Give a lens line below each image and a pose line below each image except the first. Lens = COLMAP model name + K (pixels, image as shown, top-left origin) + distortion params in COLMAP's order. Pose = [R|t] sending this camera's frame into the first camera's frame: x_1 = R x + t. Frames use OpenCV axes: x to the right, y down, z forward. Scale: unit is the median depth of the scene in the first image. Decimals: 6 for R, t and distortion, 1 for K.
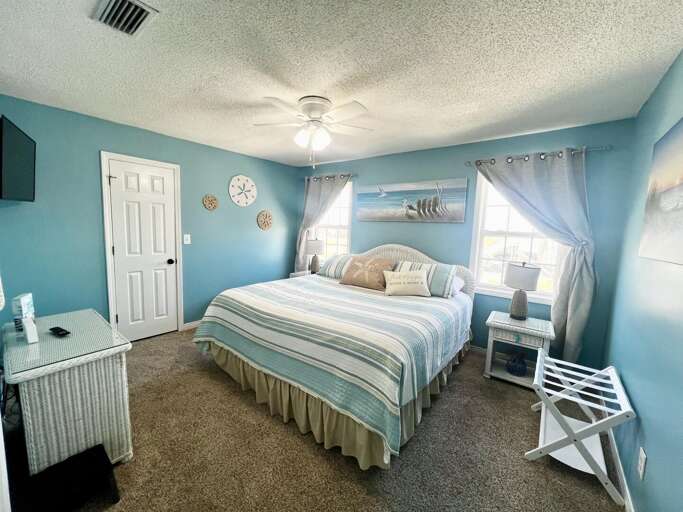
lens RADIAL K [[271.9, 0, 342.7], [0, 271.9, 258.7], [0, 0, 1]] dist [0.001975, 0.000116]
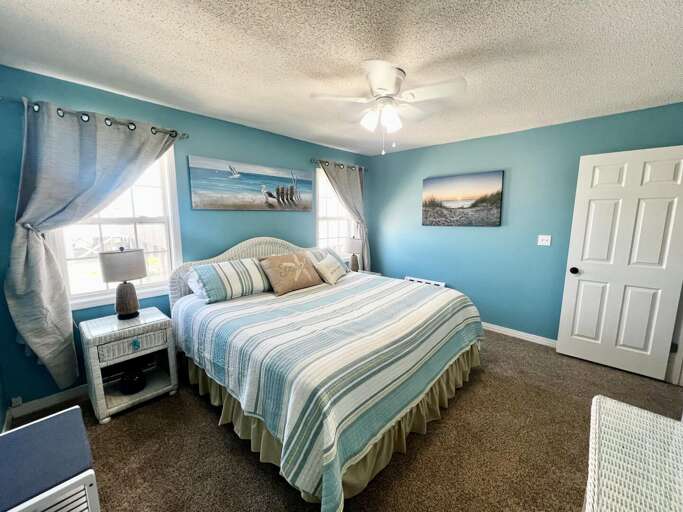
lens RADIAL K [[274.4, 0, 338.7], [0, 274.4, 255.1], [0, 0, 1]] dist [0.002268, -0.000306]
pose [[0.102746, -0.180372, 0.978217, -0.680431], [0.121880, 0.978295, 0.167585, -0.119955], [-0.987213, 0.102006, 0.122499, 0.700201]]
